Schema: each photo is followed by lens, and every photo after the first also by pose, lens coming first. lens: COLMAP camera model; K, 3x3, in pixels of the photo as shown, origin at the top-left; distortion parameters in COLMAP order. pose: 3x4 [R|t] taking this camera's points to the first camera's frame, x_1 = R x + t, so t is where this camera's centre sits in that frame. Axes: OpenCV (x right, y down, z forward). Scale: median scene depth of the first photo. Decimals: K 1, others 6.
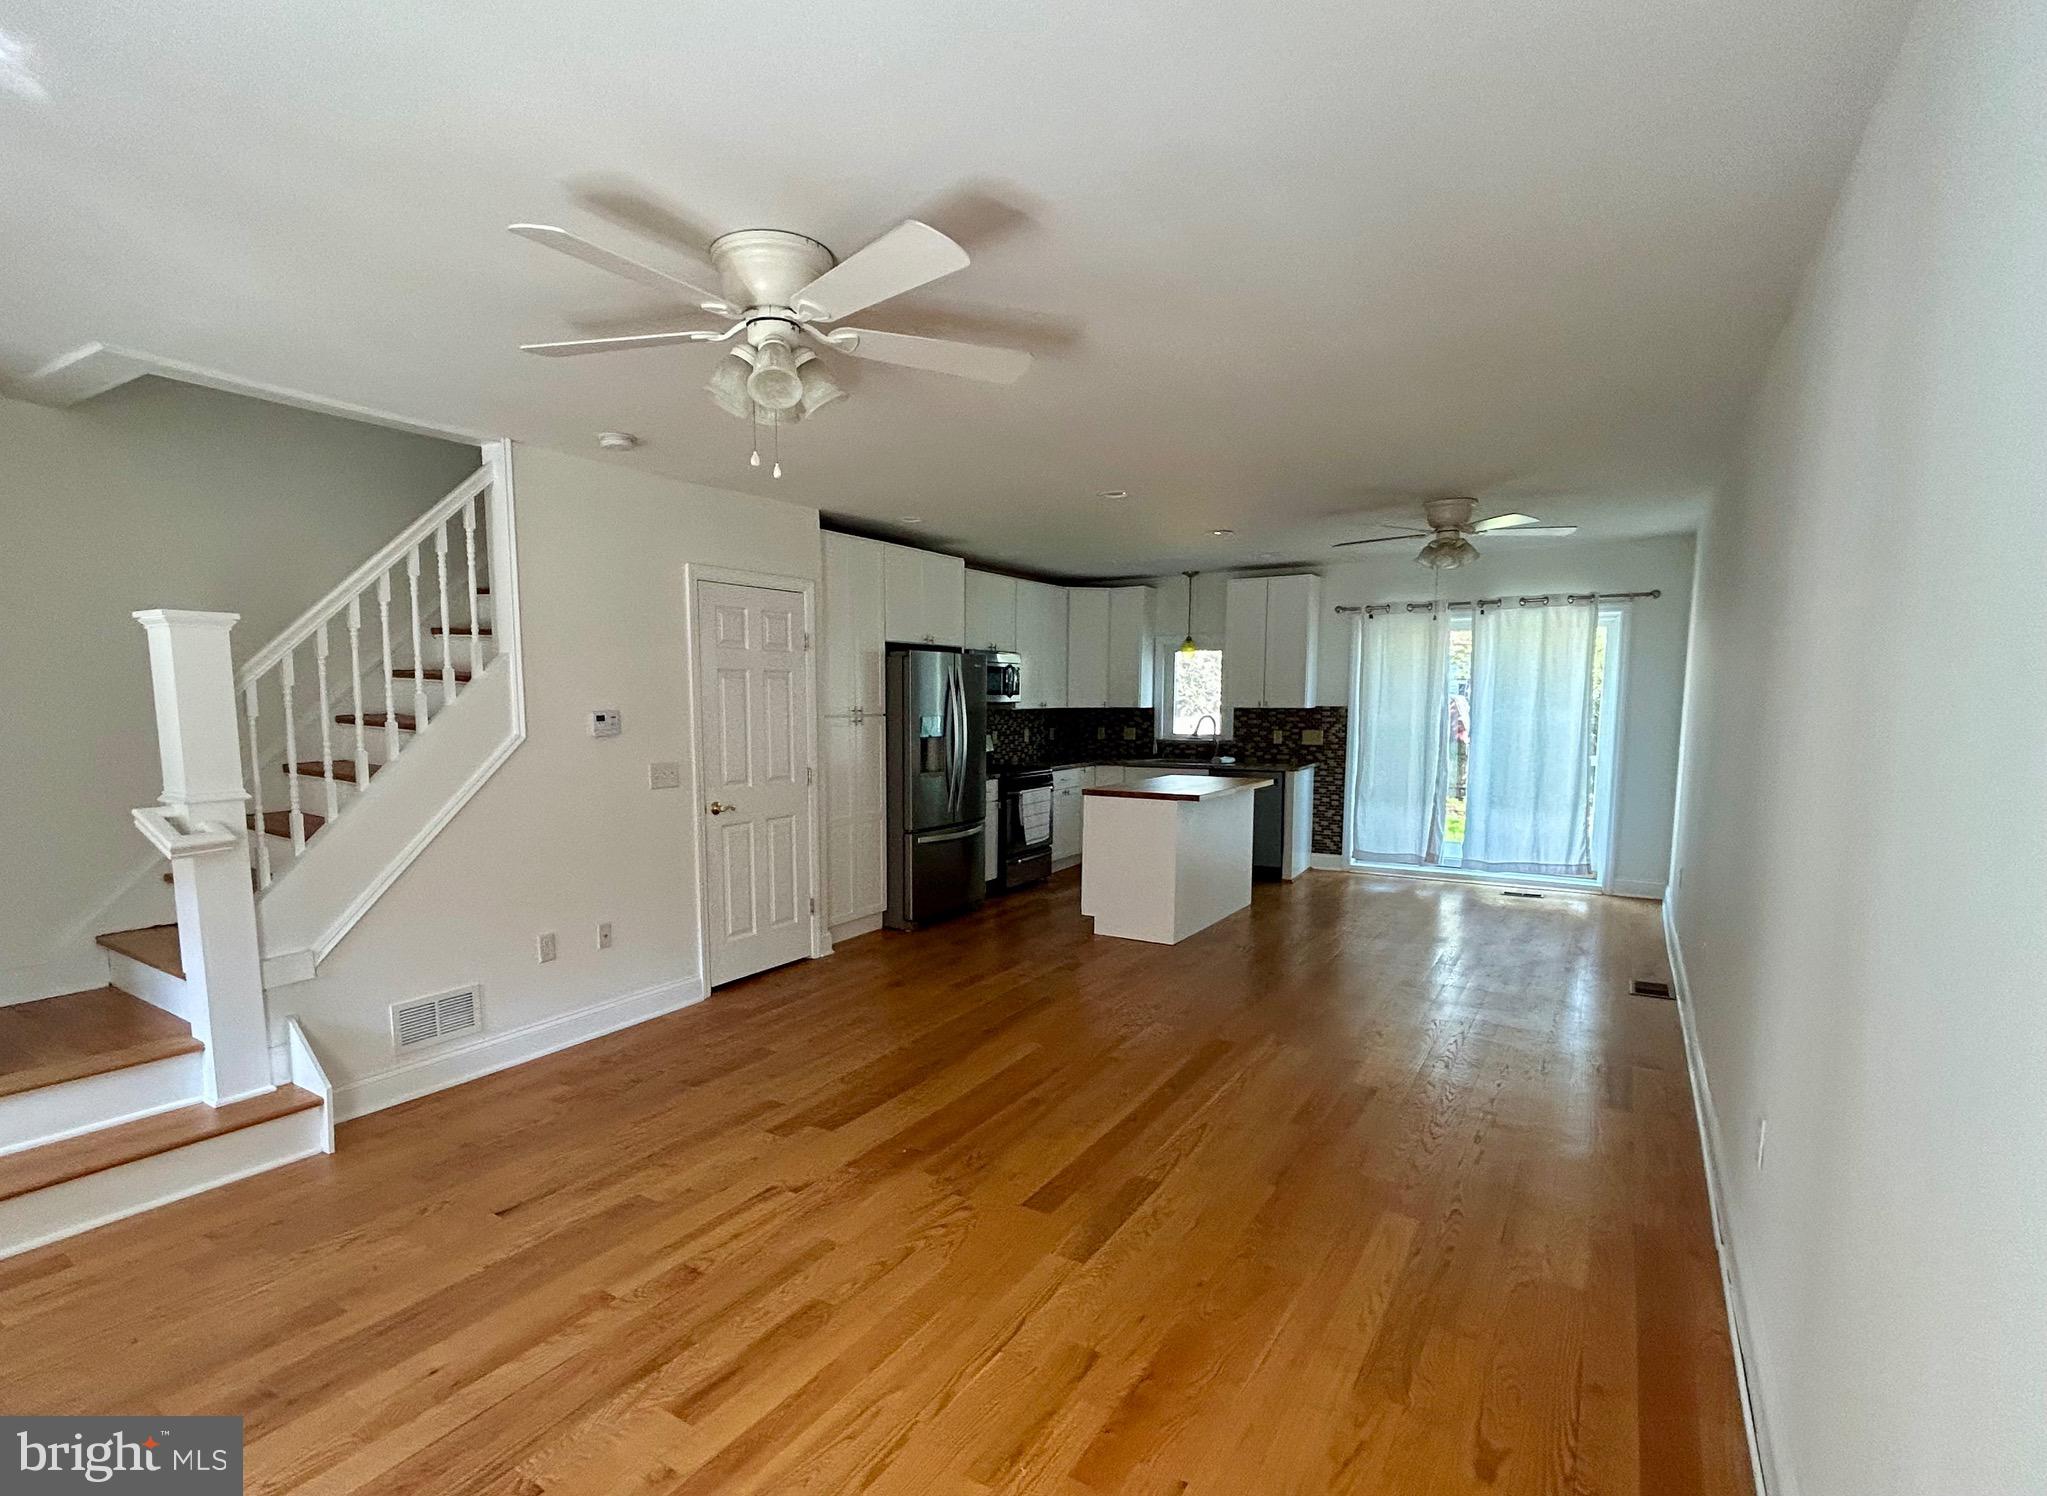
lens RADIAL K [[1025.0, 0, 948.7], [0, 1025.0, 813.5], [0, 0, 1]] dist [-0.005475, -0.001452]
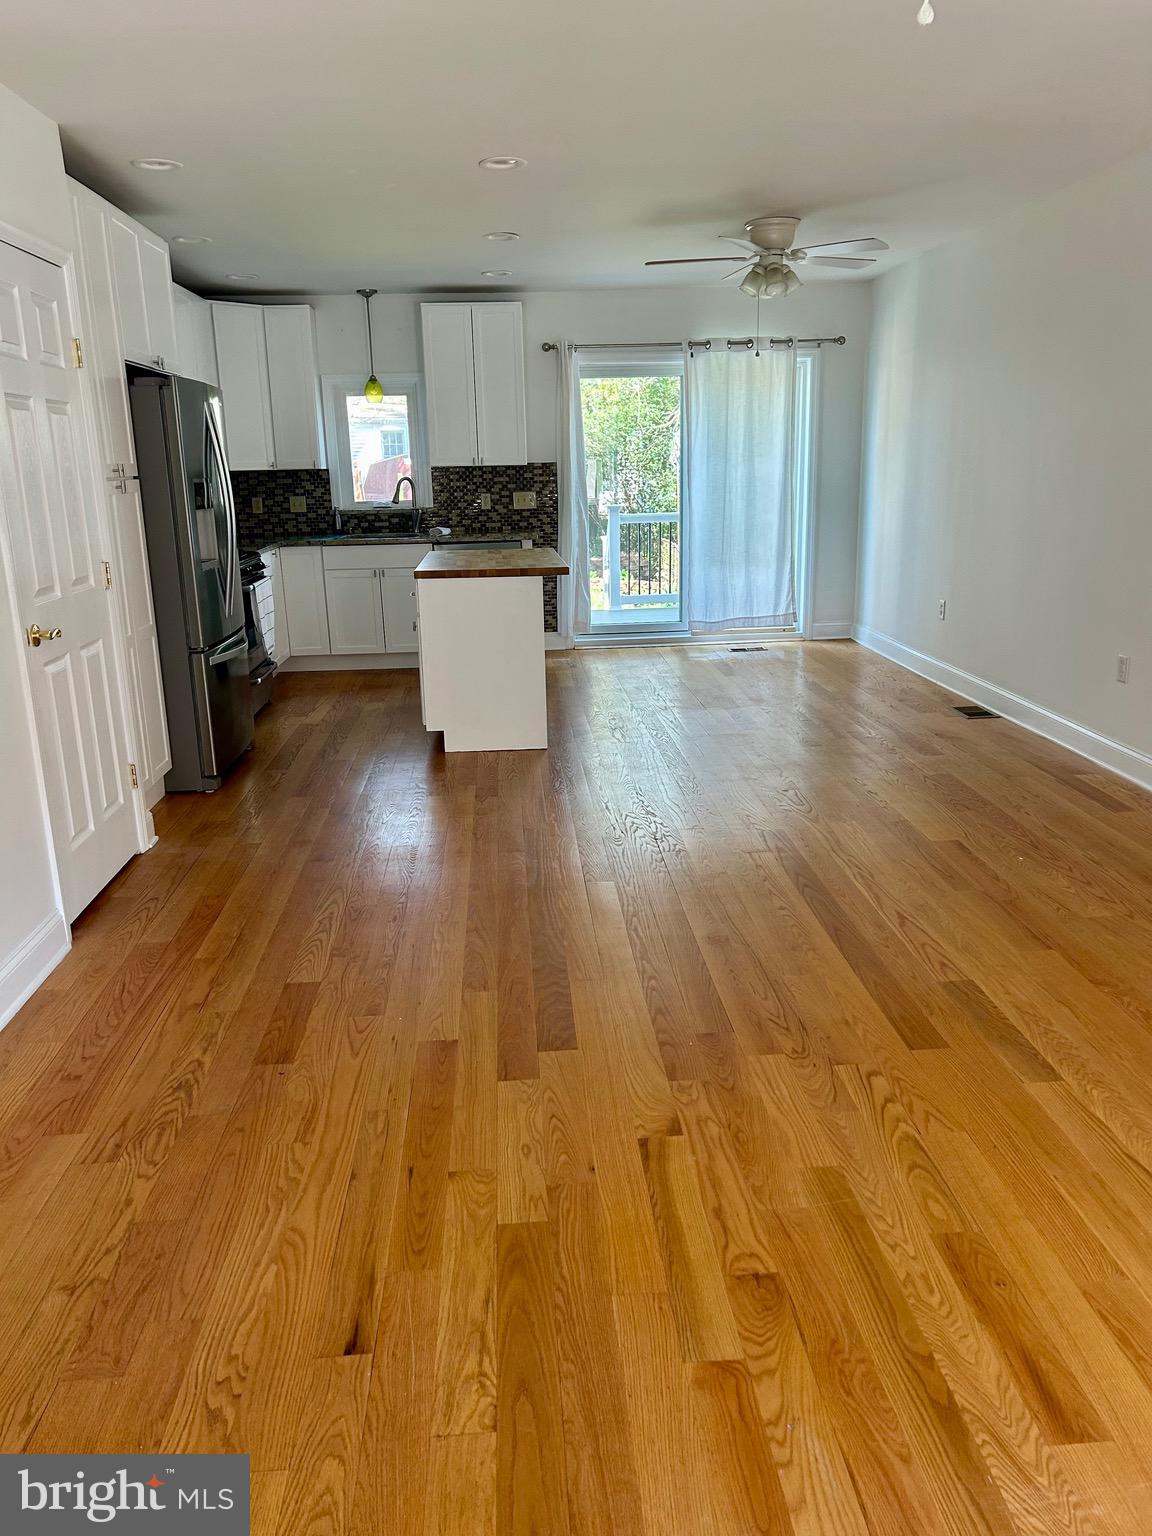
lens RADIAL K [[1171.5, 0, 583.9], [0, 1171.5, 774.5], [0, 0, 1]] dist [0.056324, -0.062584]
pose [[0.787511, -0.173335, 0.591424, -0.513454], [0.090272, 0.981726, 0.167523, -0.015392], [-0.609654, -0.078537, 0.788767, 0.329523]]
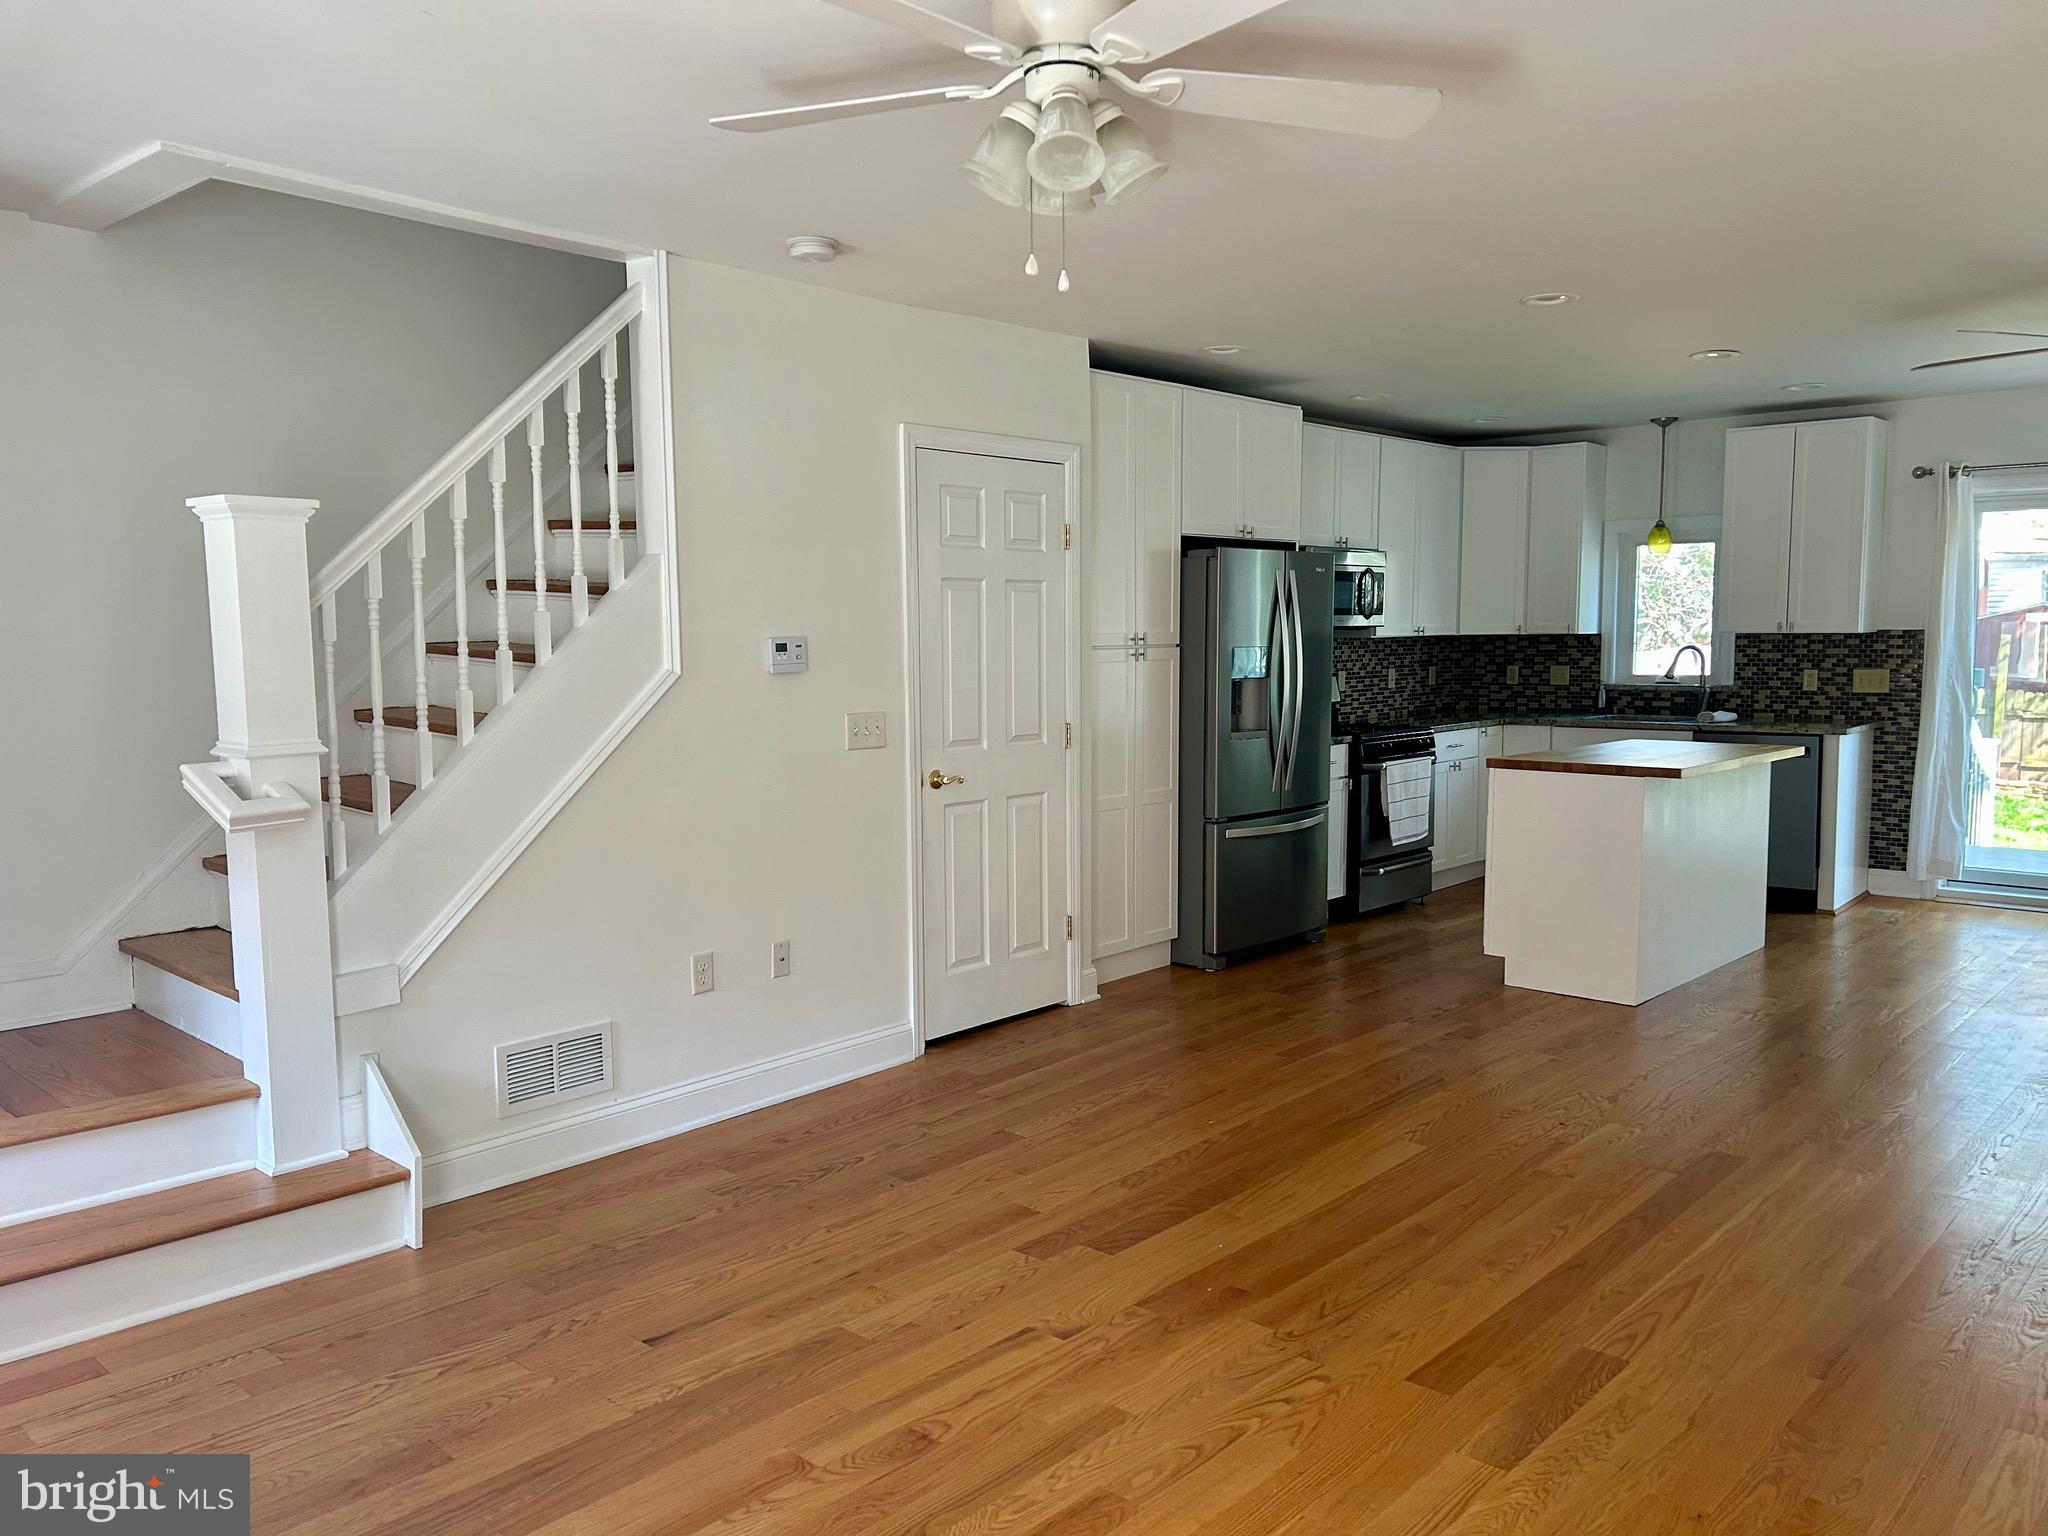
lens RADIAL K [[1562.0, 0, 1017.7], [0, 1562.0, 781.1], [0, 0, 1]] dist [0.056324, -0.062584]
pose [[0.988756, 0.010687, -0.149158, -0.022145], [-0.012802, 0.999831, -0.013231, 0.011538], [0.148991, 0.014992, 0.988725, -0.033426]]
